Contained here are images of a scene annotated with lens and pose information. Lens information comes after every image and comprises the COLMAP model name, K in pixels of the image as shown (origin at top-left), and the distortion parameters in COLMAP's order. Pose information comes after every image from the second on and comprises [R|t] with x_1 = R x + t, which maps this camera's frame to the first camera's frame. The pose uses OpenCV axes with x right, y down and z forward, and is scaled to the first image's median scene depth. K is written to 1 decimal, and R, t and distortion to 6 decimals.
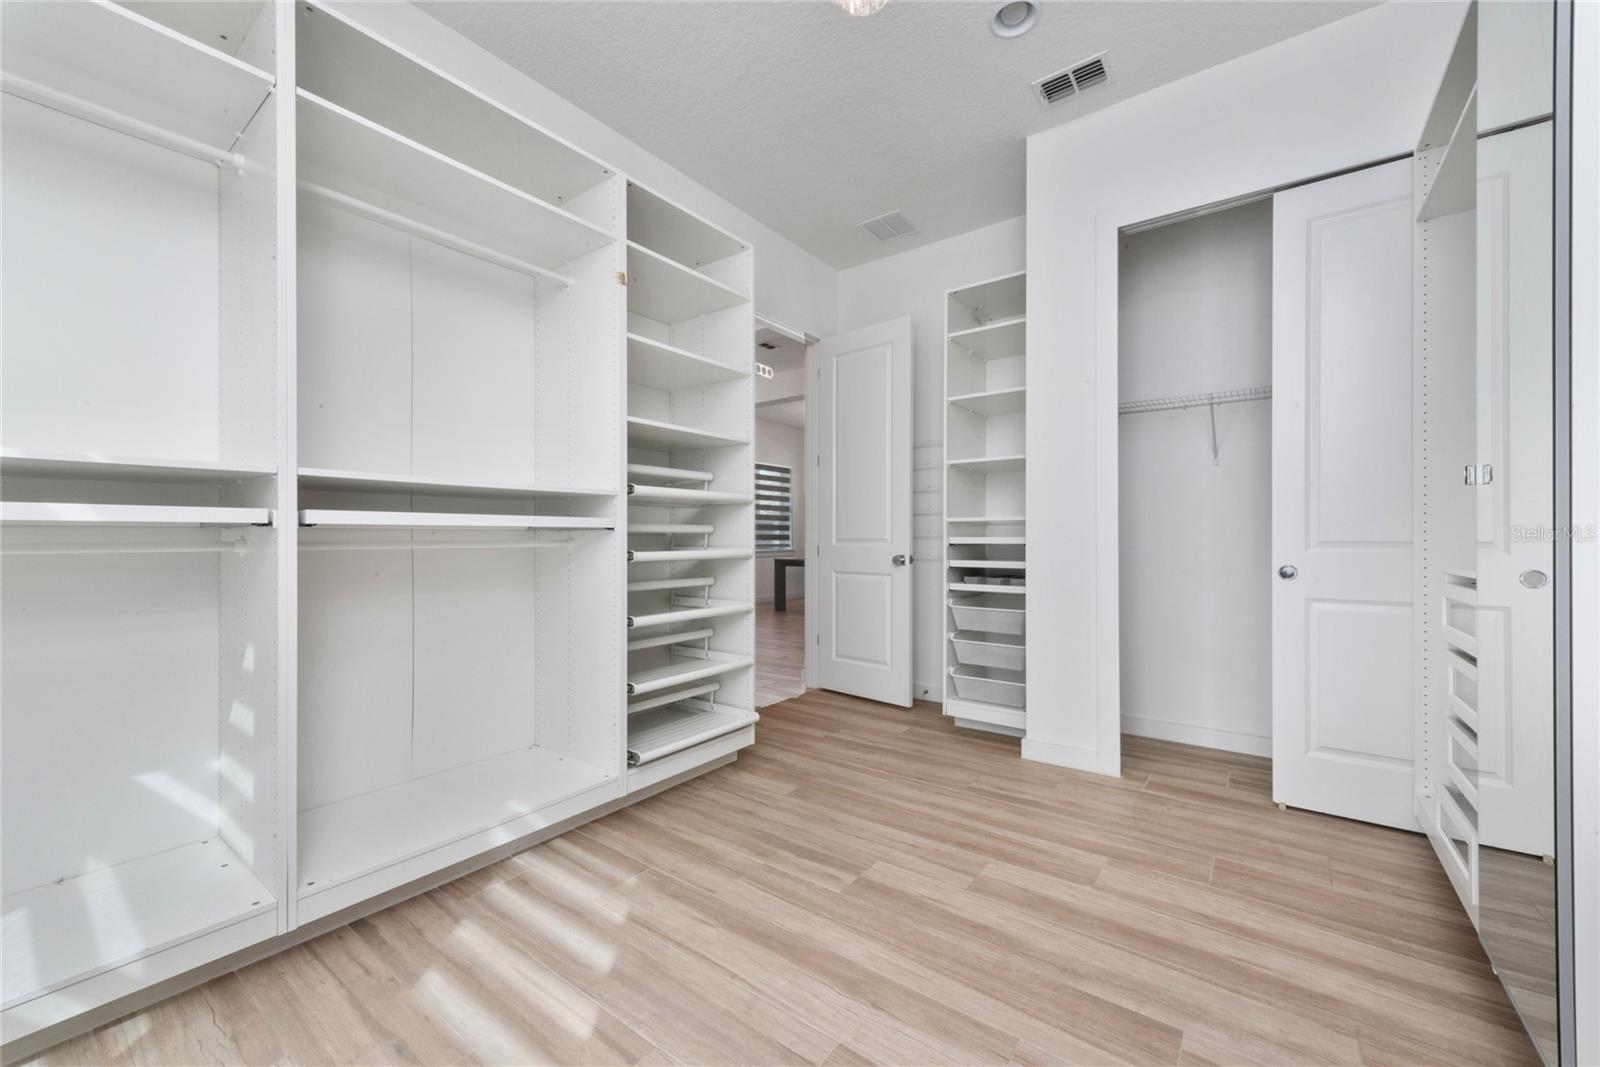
lens RADIAL K [[632.0, 0, 803.9], [0, 632.0, 540.2], [0, 0, 1]] dist [0.008532, -0.000360]
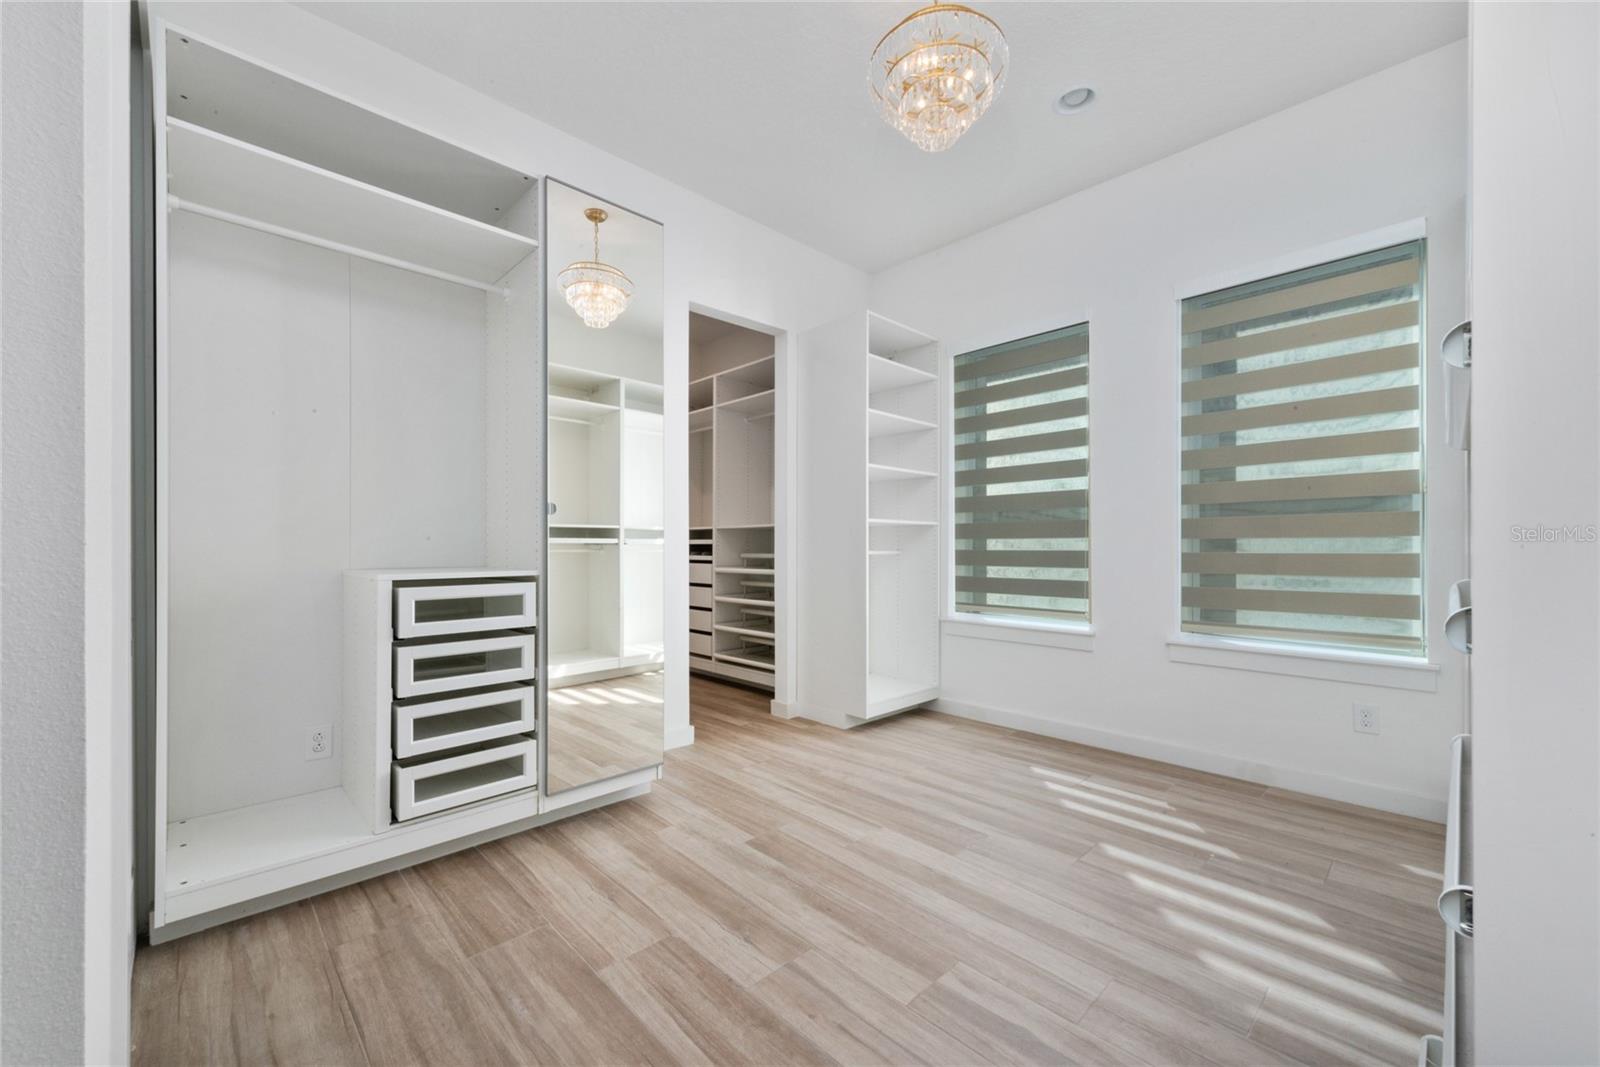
lens RADIAL K [[632.0, 0, 803.9], [0, 632.0, 540.2], [0, 0, 1]] dist [0.008532, -0.000360]
pose [[-0.987229, 0.006249, 0.159188, 0.120262], [0.006052, 0.999980, -0.001720, -0.010954], [-0.159195, -0.000735, -0.987247, 1.826590]]
